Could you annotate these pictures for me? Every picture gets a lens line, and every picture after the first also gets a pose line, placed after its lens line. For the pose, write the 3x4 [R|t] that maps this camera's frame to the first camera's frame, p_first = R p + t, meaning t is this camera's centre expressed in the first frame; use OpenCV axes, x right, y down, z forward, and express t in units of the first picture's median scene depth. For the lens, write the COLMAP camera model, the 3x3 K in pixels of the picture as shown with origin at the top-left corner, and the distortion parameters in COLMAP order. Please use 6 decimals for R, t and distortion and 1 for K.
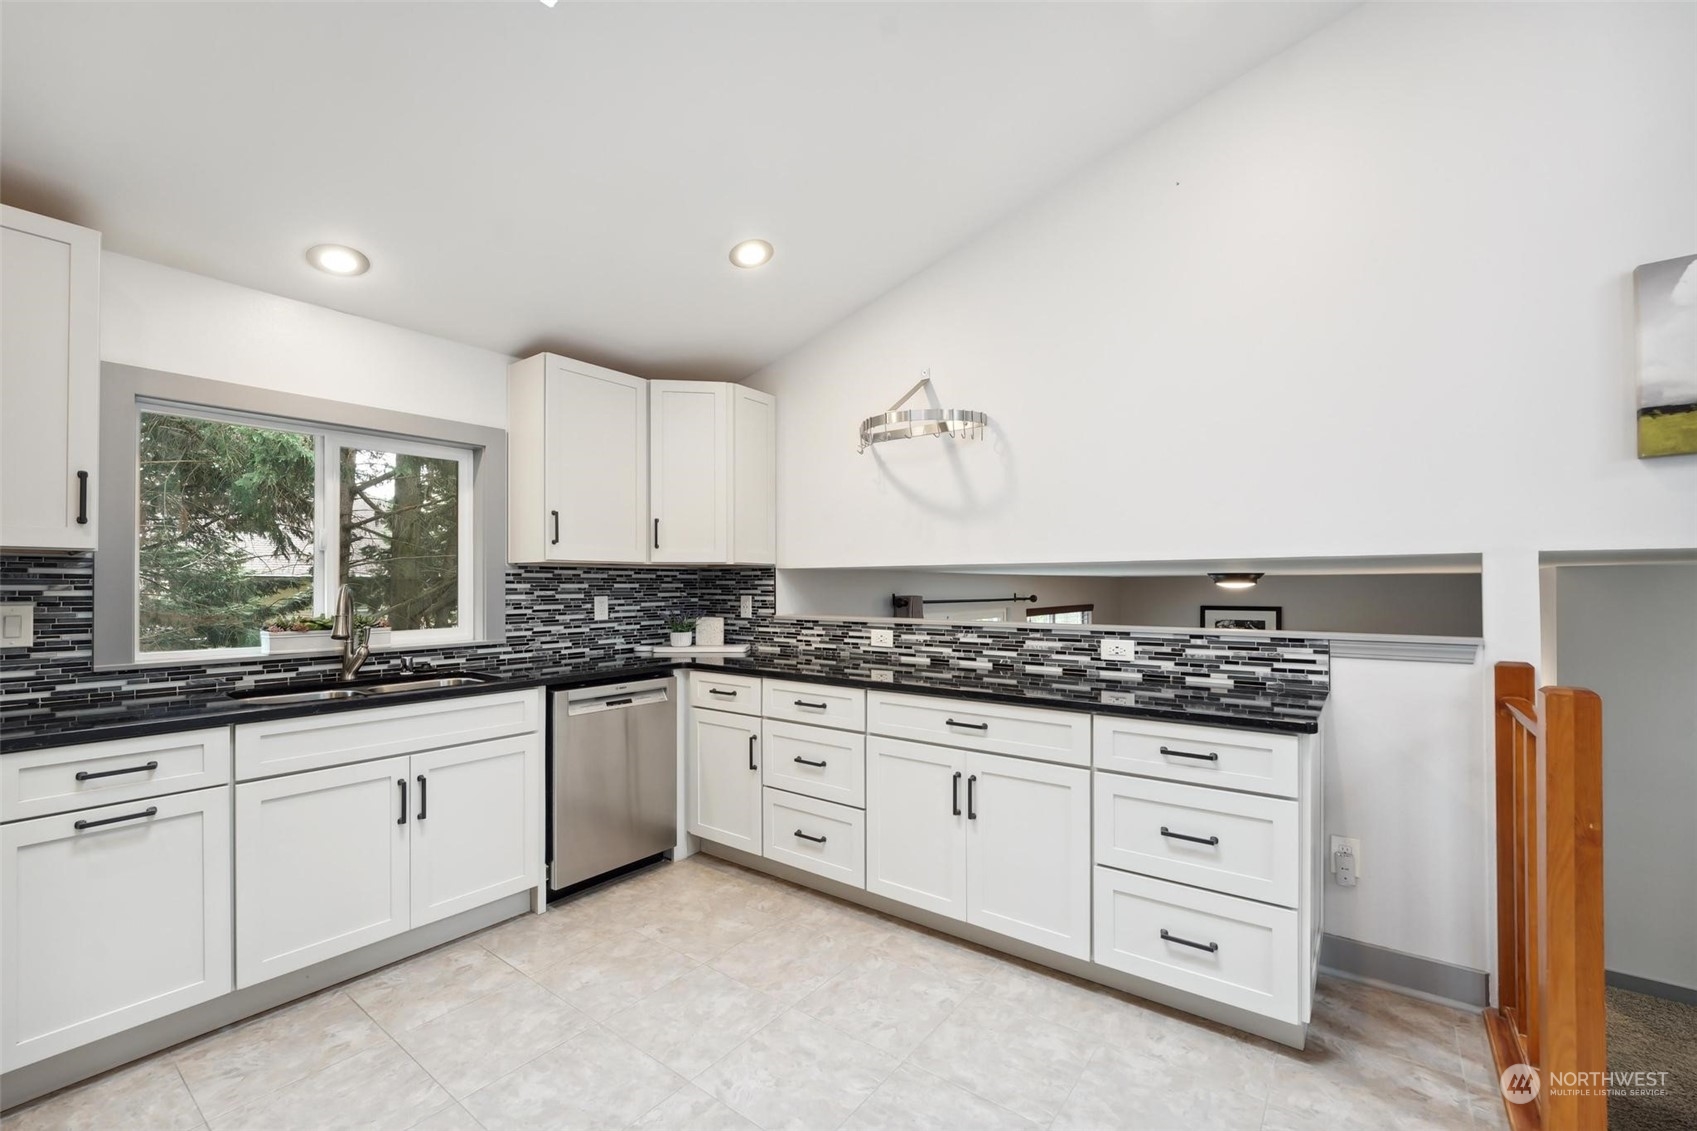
lens RADIAL K [[701.7, 0, 840.5], [0, 701.7, 587.9], [0, 0, 1]] dist [-0.003543, 0.001087]
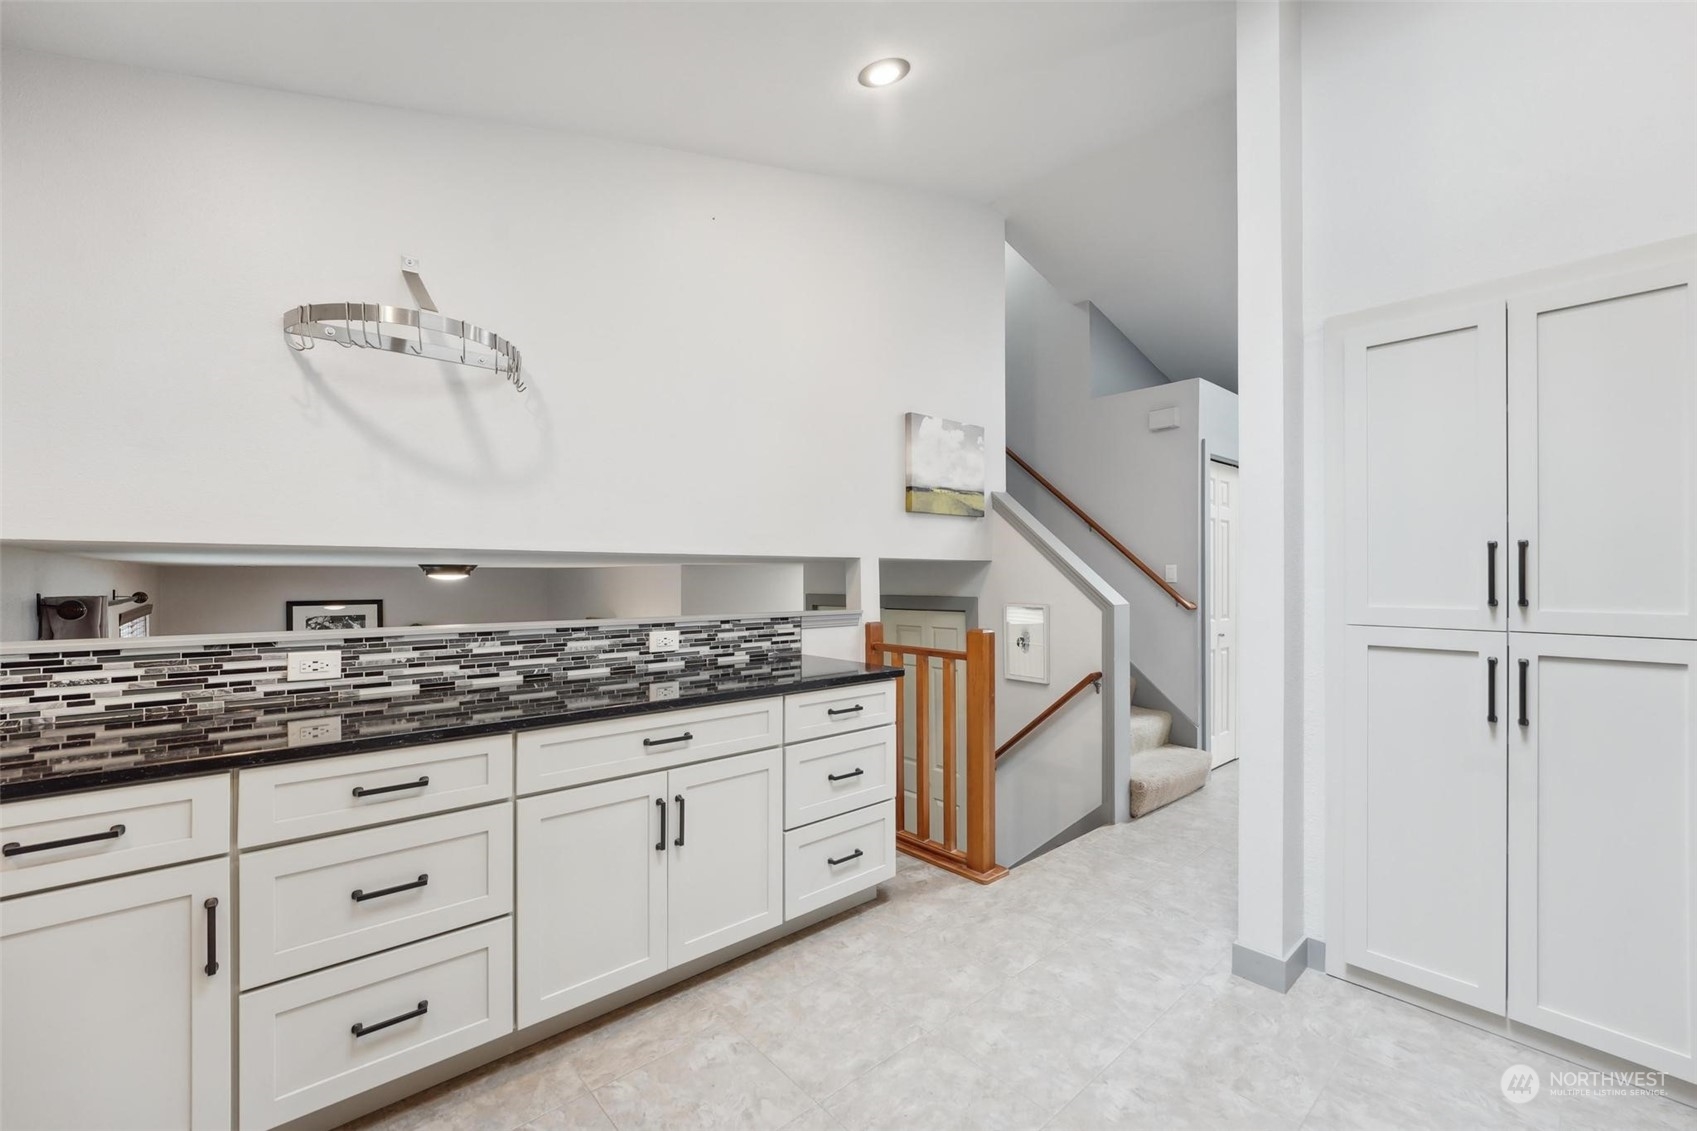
lens RADIAL K [[701.7, 0, 841.1], [0, 701.7, 579.0], [0, 0, 1]] dist [-0.003543, 0.001087]
pose [[0.198296, -0.002729, 0.980138, -0.505121], [0.003866, 0.999991, 0.002002, -0.002009], [-0.980135, 0.003392, 0.198305, 0.506970]]
